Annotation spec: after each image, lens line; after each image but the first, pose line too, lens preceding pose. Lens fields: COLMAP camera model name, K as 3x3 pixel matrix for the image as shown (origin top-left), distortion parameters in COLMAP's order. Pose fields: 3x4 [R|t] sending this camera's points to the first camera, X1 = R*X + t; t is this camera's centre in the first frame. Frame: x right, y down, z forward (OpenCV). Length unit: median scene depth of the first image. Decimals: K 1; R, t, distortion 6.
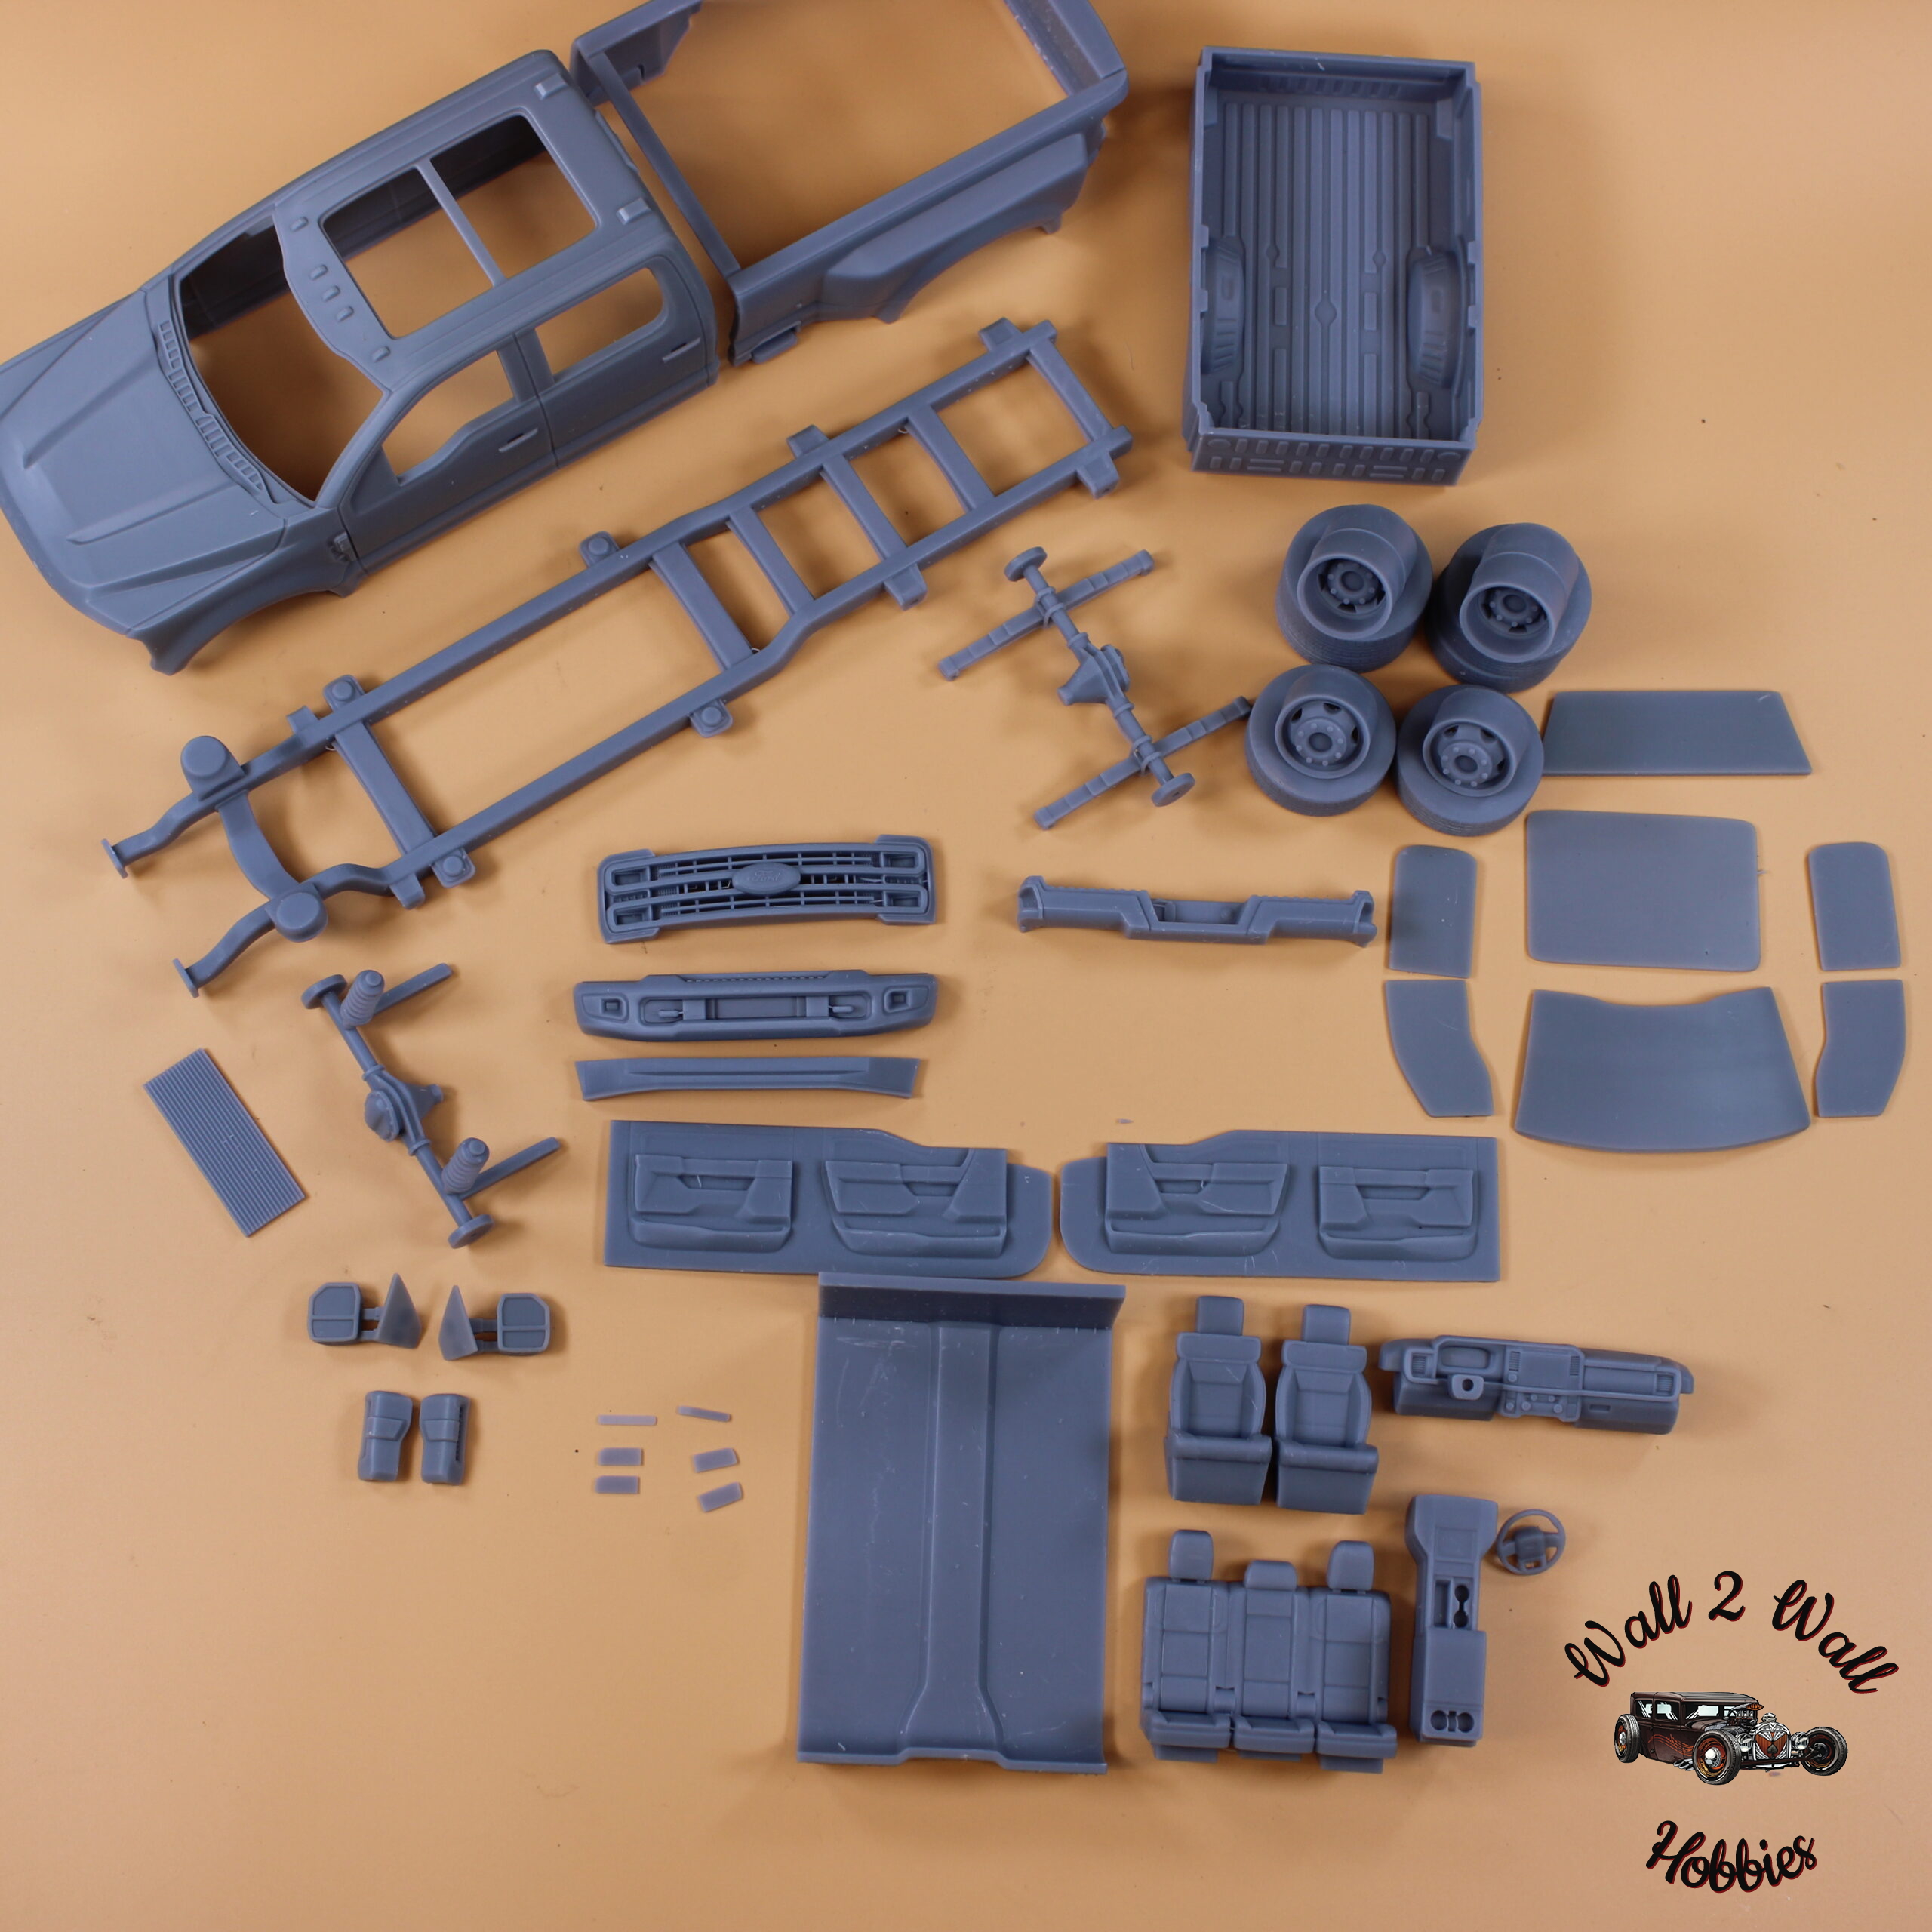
lens RADIAL K [[2926.9, 0, 966.0], [0, 2926.9, 966.0], [0, 0, 1]] dist [-0.121774, -0.049449]
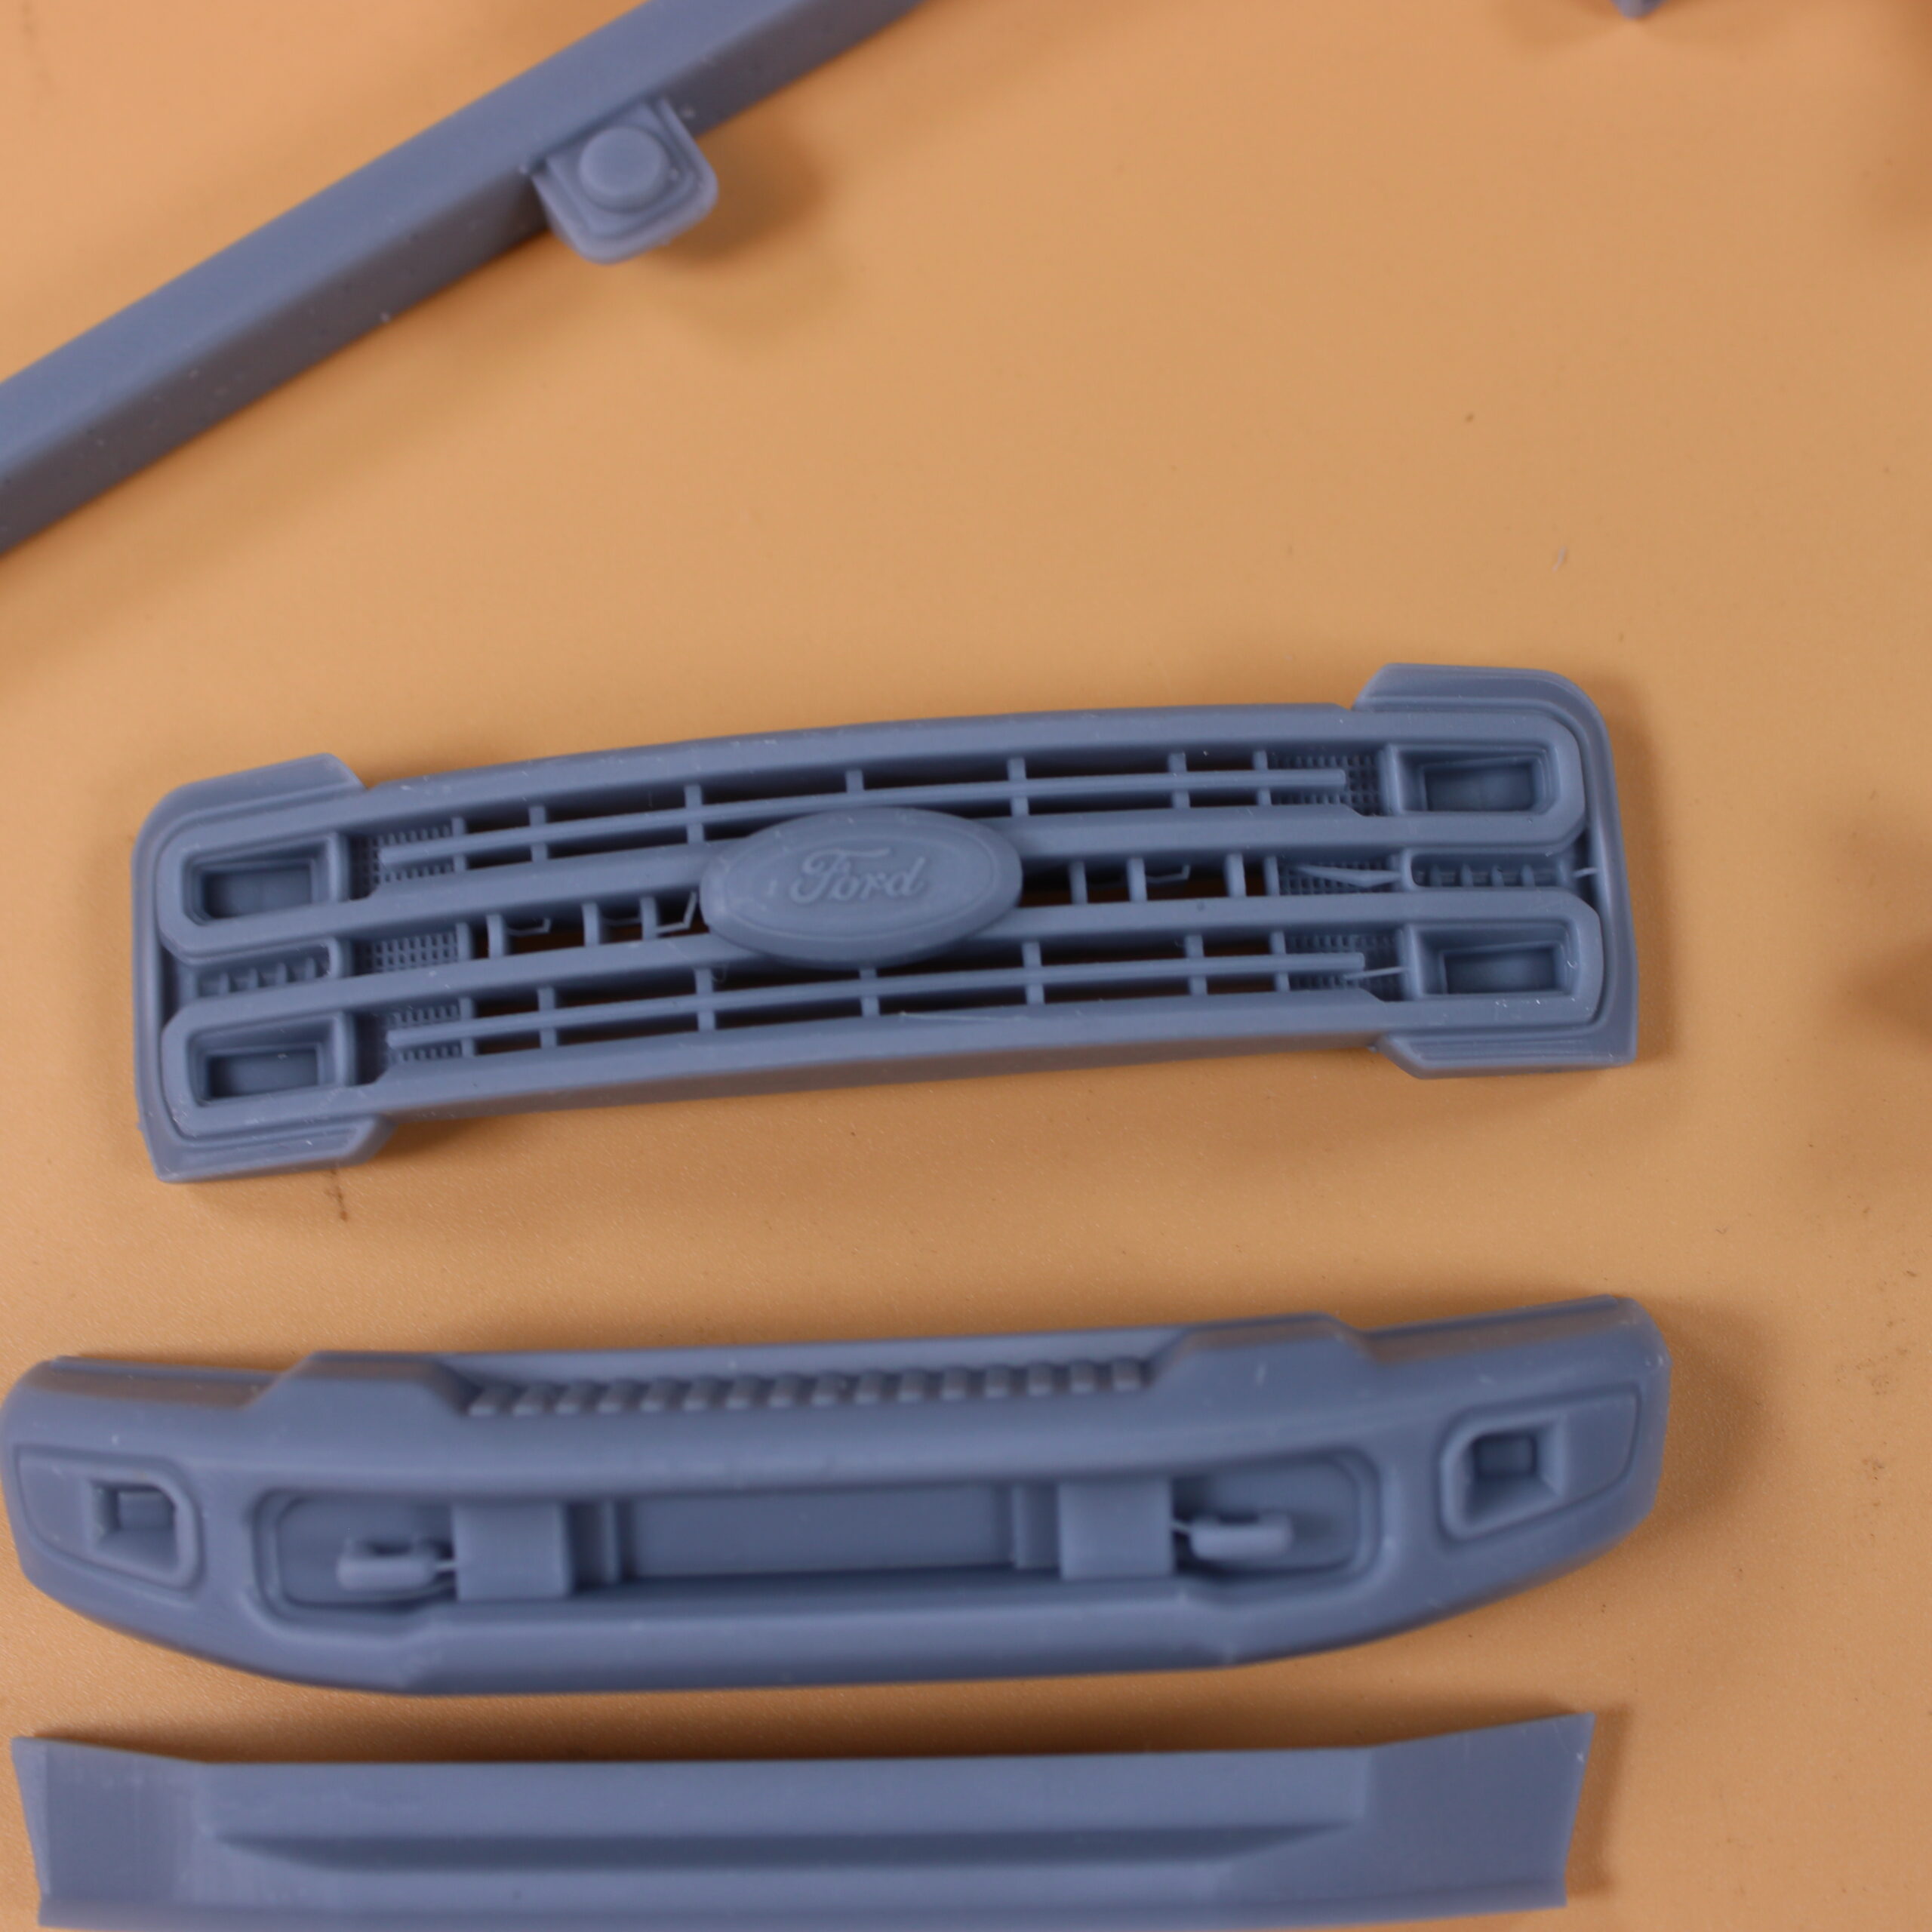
lens RADIAL K [[2926.9, 0, 966.0], [0, 2926.9, 966.0], [0, 0, 1]] dist [-0.121774, -0.049449]
pose [[0.996324, -0.016646, -0.084035, -0.042931], [0.021487, 0.998140, 0.057043, -0.036020], [0.082929, -0.058639, 0.994829, 0.789230]]
